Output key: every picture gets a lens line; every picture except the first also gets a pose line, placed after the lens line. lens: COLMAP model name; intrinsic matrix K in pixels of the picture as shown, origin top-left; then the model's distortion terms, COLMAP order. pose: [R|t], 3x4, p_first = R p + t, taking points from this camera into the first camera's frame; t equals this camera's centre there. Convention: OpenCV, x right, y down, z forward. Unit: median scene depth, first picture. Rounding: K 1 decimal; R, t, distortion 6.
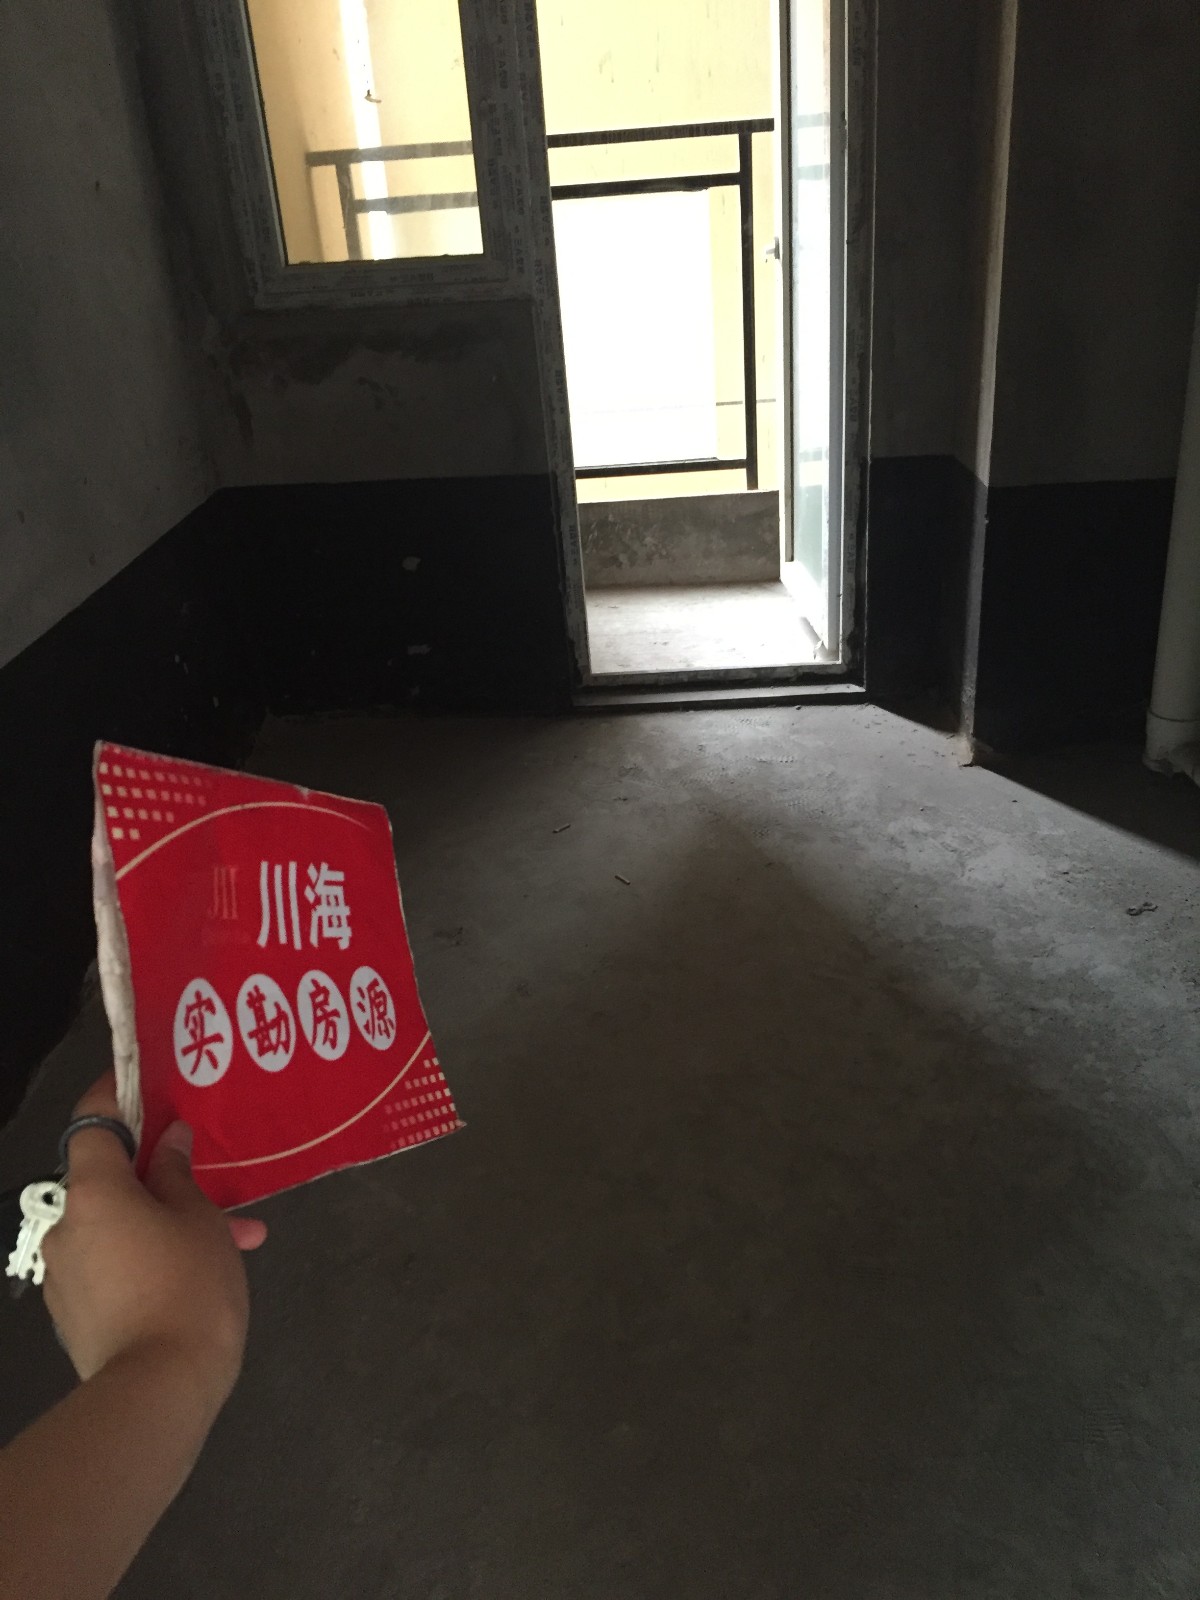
lens RADIAL K [[1373.2, 0, 620.3], [0, 1373.2, 803.1], [0, 0, 1]] dist [0.082894, -0.102801]
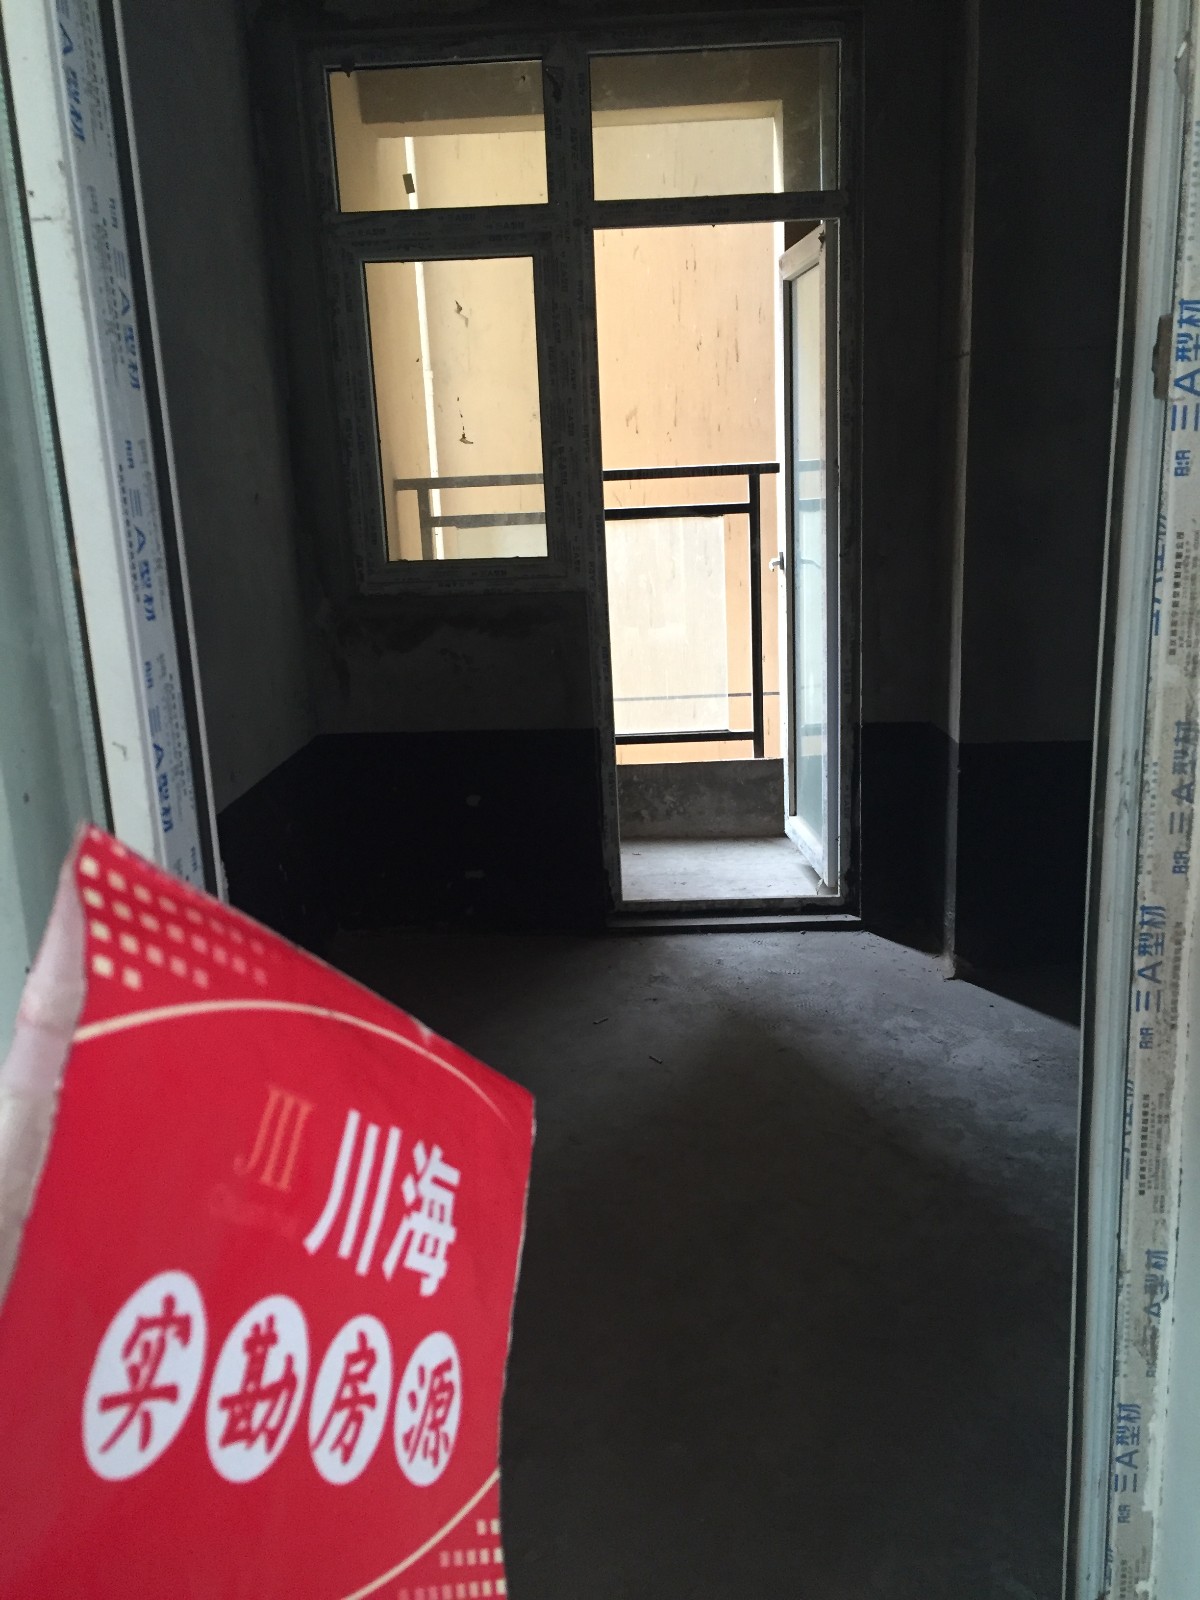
lens RADIAL K [[1373.2, 0, 620.3], [0, 1373.2, 803.1], [0, 0, 1]] dist [0.082894, -0.102801]
pose [[0.999678, 0.025111, 0.003567, -0.031693], [-0.023770, 0.976630, -0.213609, 0.078808], [-0.008848, 0.213455, 0.976913, -0.152489]]
